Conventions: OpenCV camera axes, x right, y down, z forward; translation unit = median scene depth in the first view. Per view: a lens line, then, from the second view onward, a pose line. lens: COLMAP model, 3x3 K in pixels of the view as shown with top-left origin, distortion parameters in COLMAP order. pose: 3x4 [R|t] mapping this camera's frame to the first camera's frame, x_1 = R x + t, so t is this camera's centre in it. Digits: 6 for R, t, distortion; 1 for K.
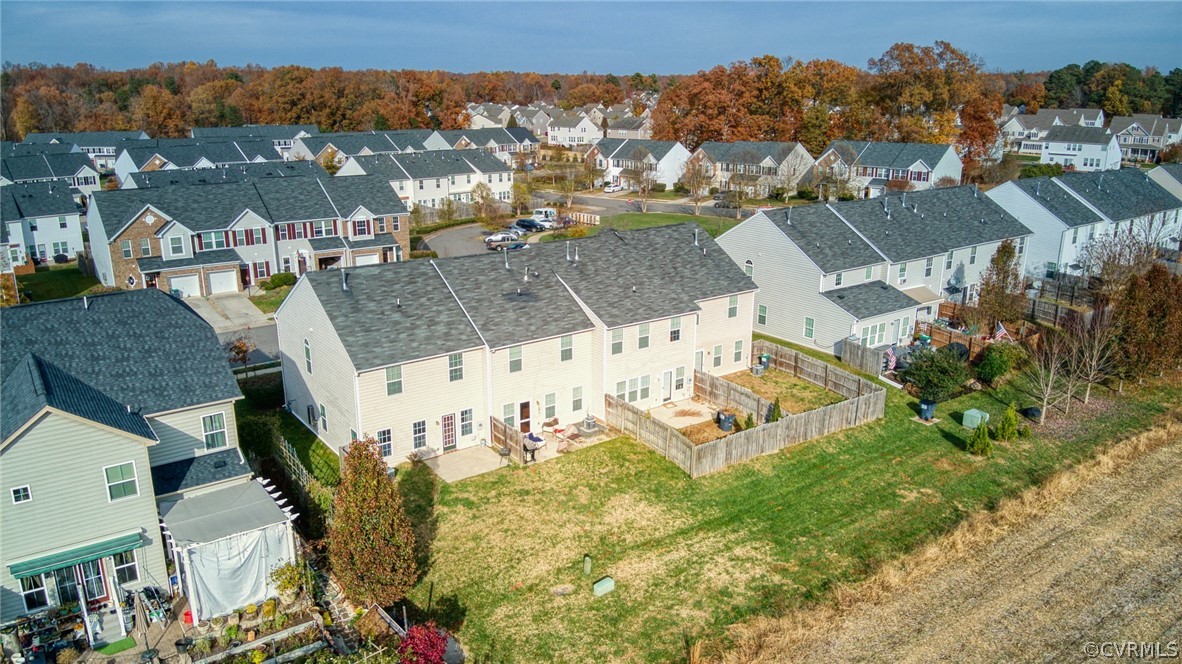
lens RADIAL K [[841.9, 0, 591.0], [0, 841.9, 332.0], [0, 0, 1]] dist [0.110819, -0.218517]
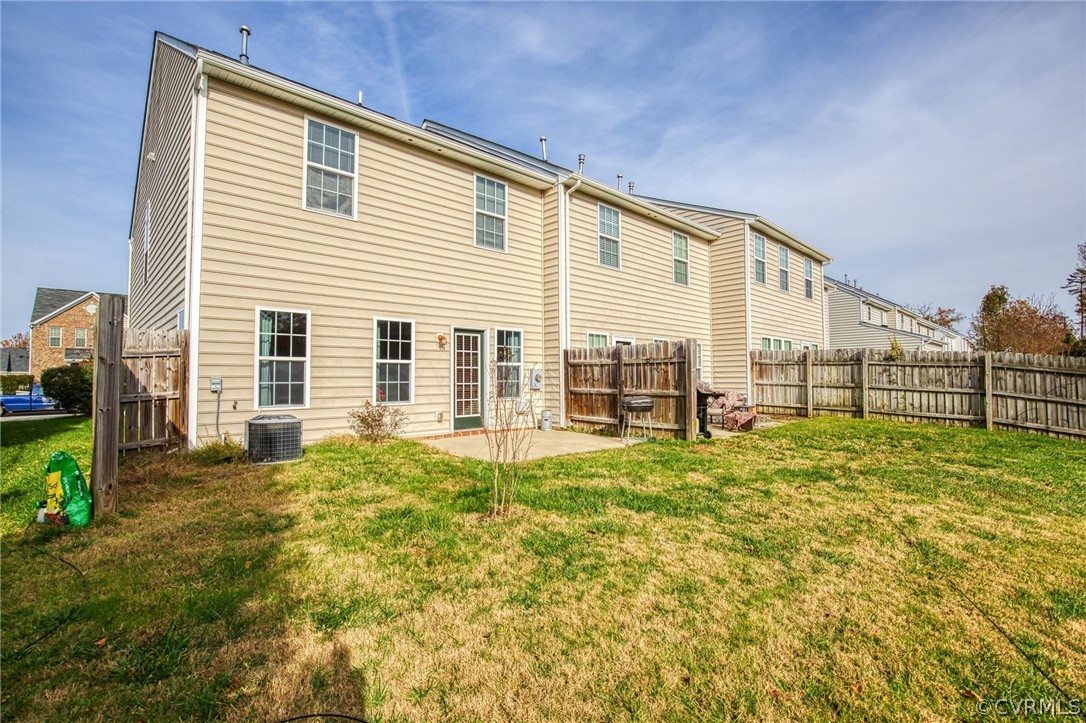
lens RADIAL K [[500.6, 0, 544.6], [0, 500.6, 360.9], [0, 0, 1]] dist [-0.038556, 0.009062]
pose [[0.992142, -0.004373, 0.125042, -0.161224], [0.044112, 0.947443, -0.316870, 0.184821], [-0.117085, 0.319896, 0.940190, 0.773133]]
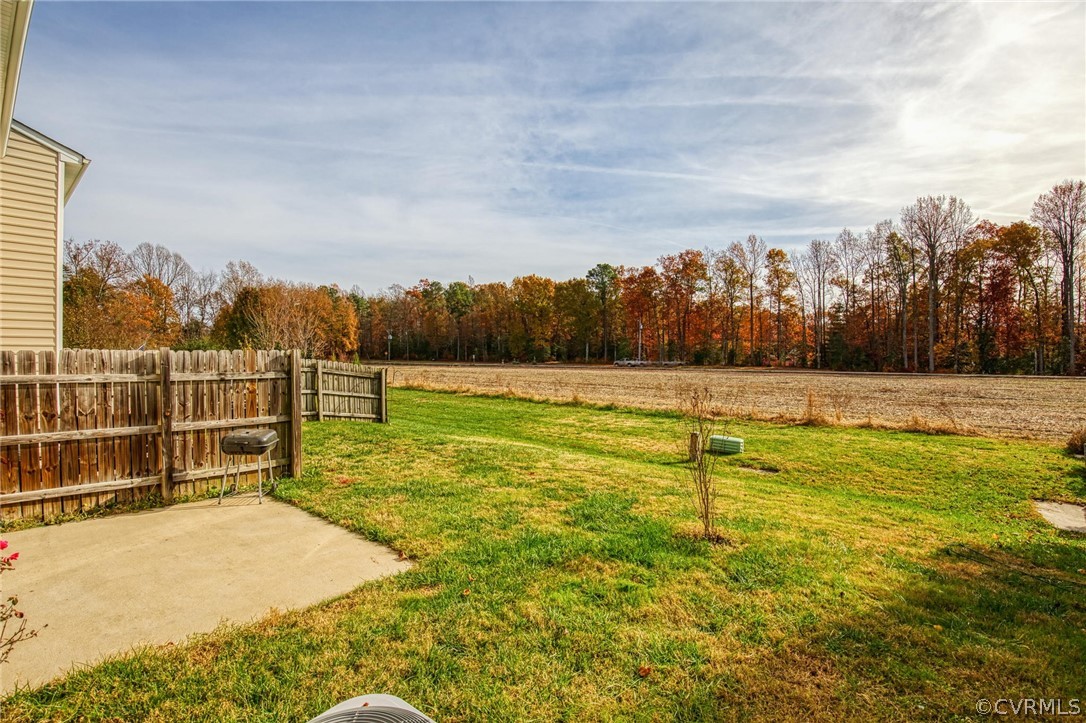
lens RADIAL K [[500.6, 0, 544.6], [0, 500.6, 360.9], [0, 0, 1]] dist [-0.038556, 0.009062]
pose [[-0.229355, -0.005666, 0.973326, -0.203404], [0.281413, 0.956891, 0.071883, 0.158955], [-0.931774, 0.290393, -0.217873, 0.839369]]
